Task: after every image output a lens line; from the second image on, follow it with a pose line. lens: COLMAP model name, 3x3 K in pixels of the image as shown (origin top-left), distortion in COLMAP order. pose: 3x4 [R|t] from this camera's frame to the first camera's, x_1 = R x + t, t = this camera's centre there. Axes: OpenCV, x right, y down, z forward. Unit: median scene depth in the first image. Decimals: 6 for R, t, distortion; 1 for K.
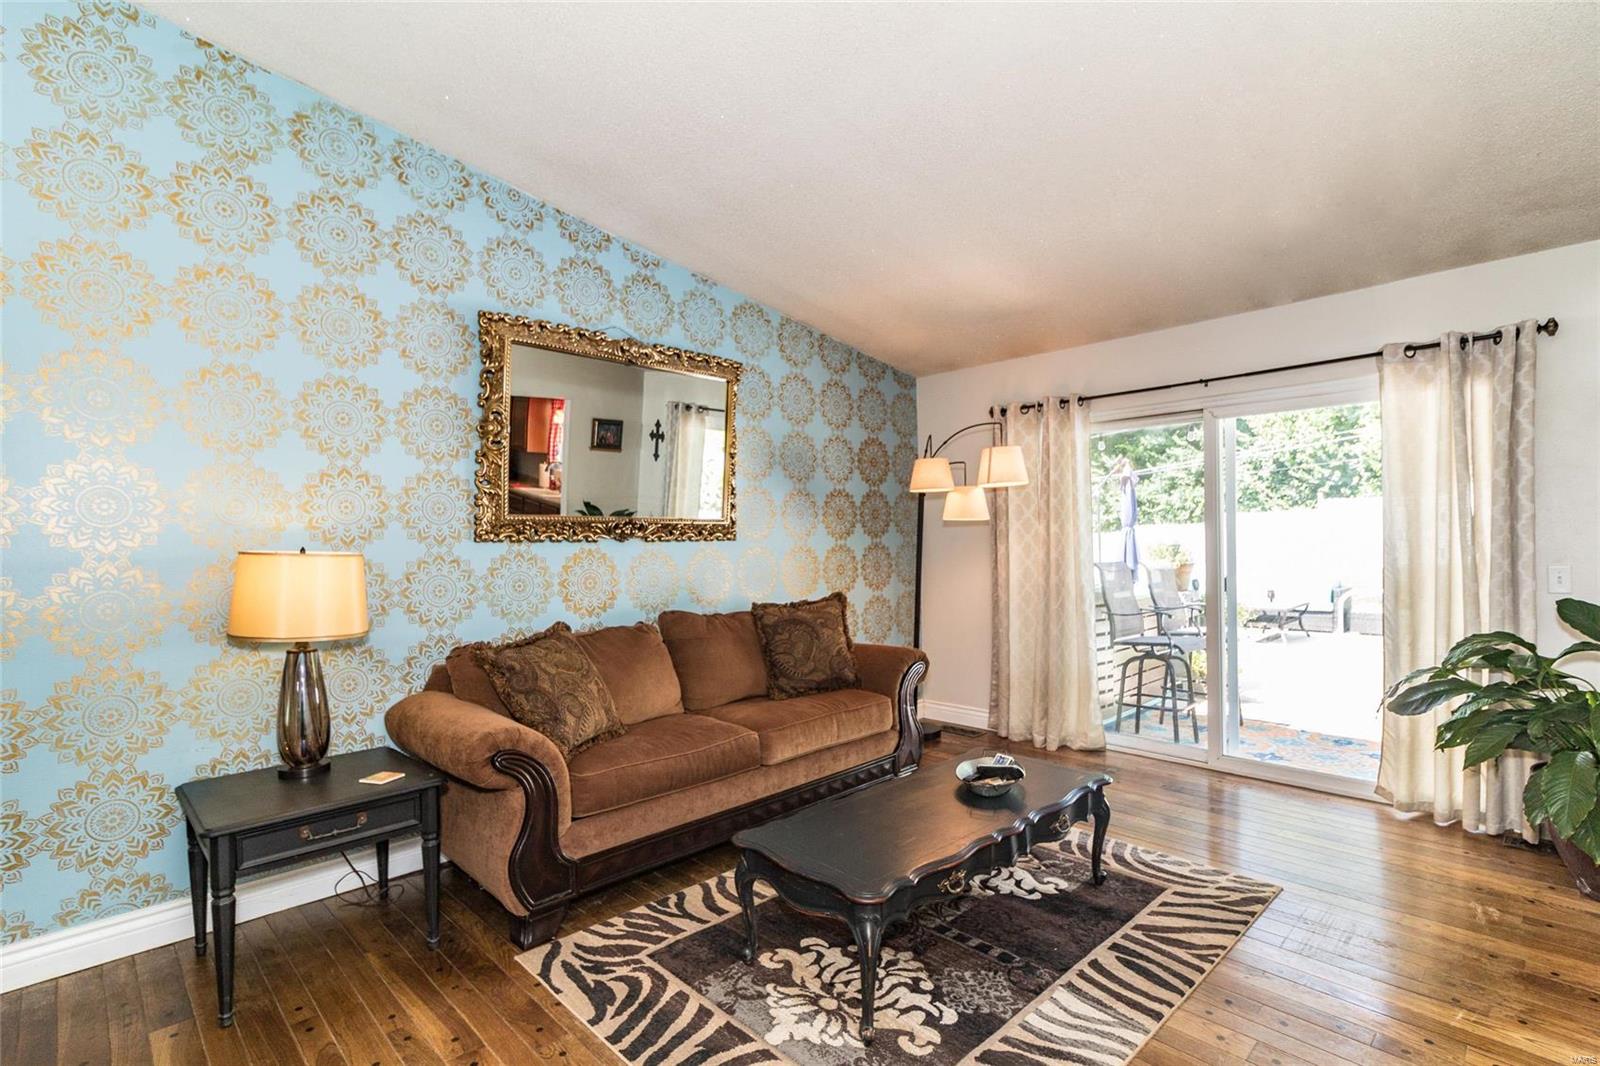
lens RADIAL K [[766.8, 0, 800.0], [0, 766.8, 533.0], [0, 0, 1]] dist [-0.001533, -0.000191]
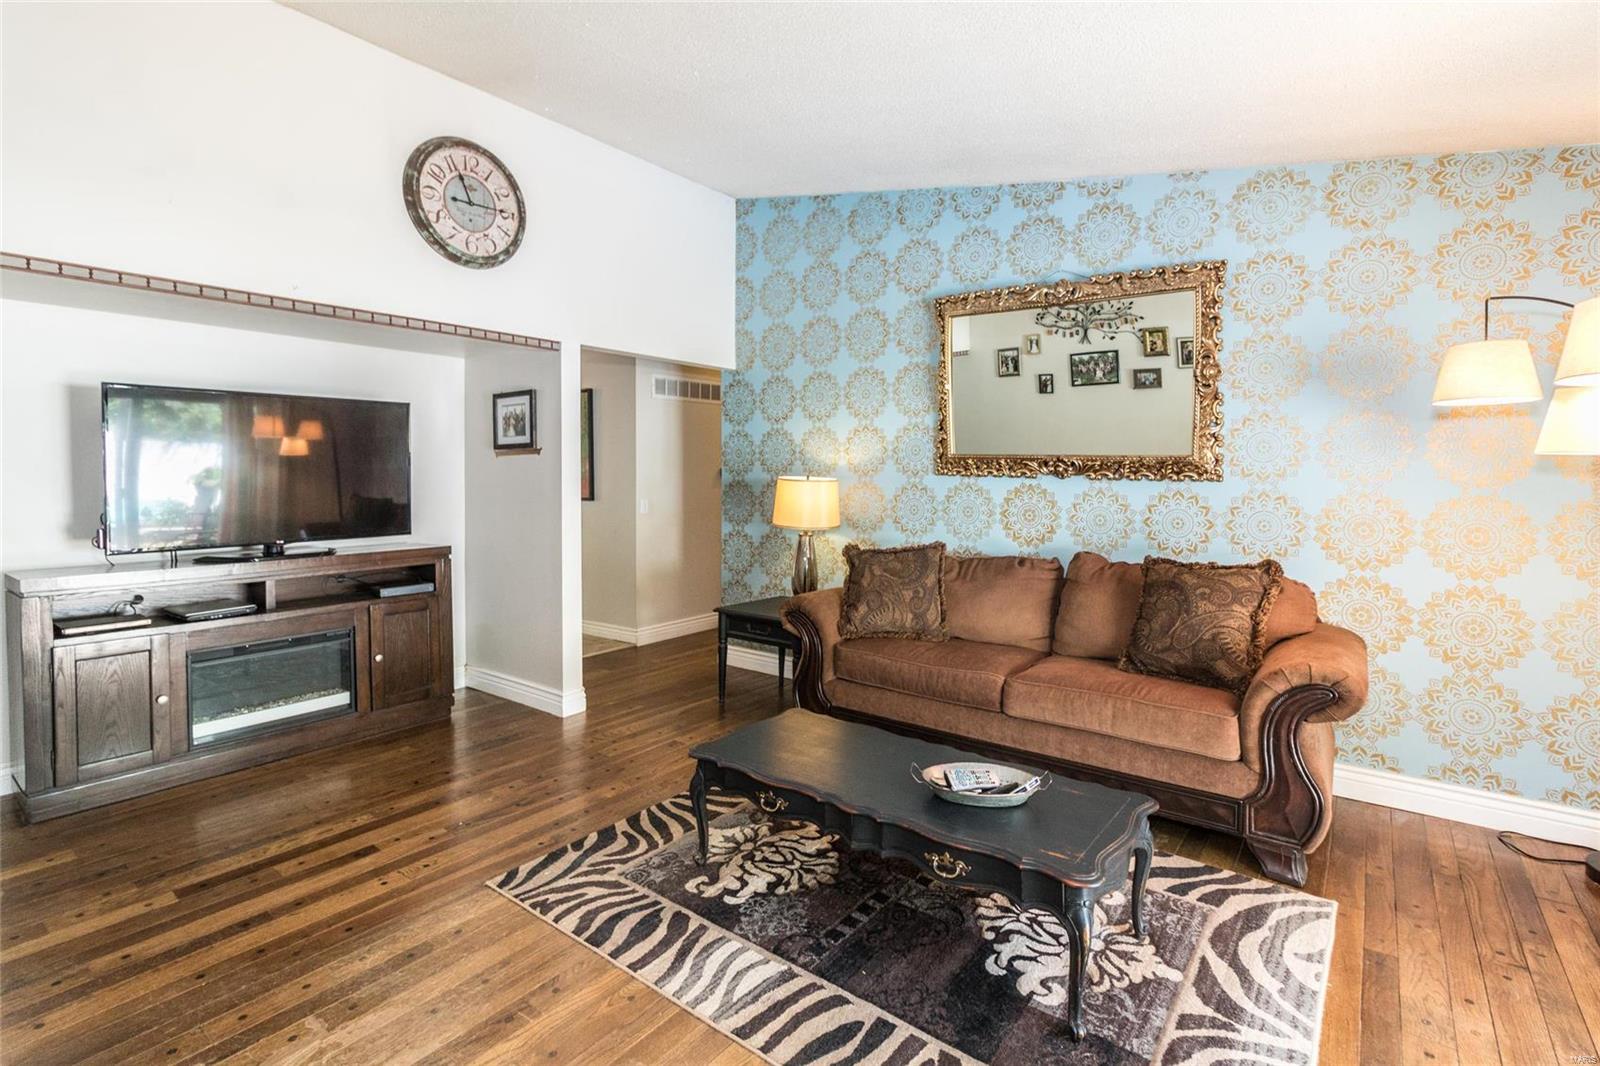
lens RADIAL K [[750.8, 0, 800.5], [0, 750.8, 461.6], [0, 0, 1]] dist [0.003541, 0.000333]
pose [[0.152180, 0.003379, -0.988347, 0.893902], [-0.007978, 0.999966, 0.002190, -0.013331], [0.988321, 0.007551, 0.152202, 0.632586]]
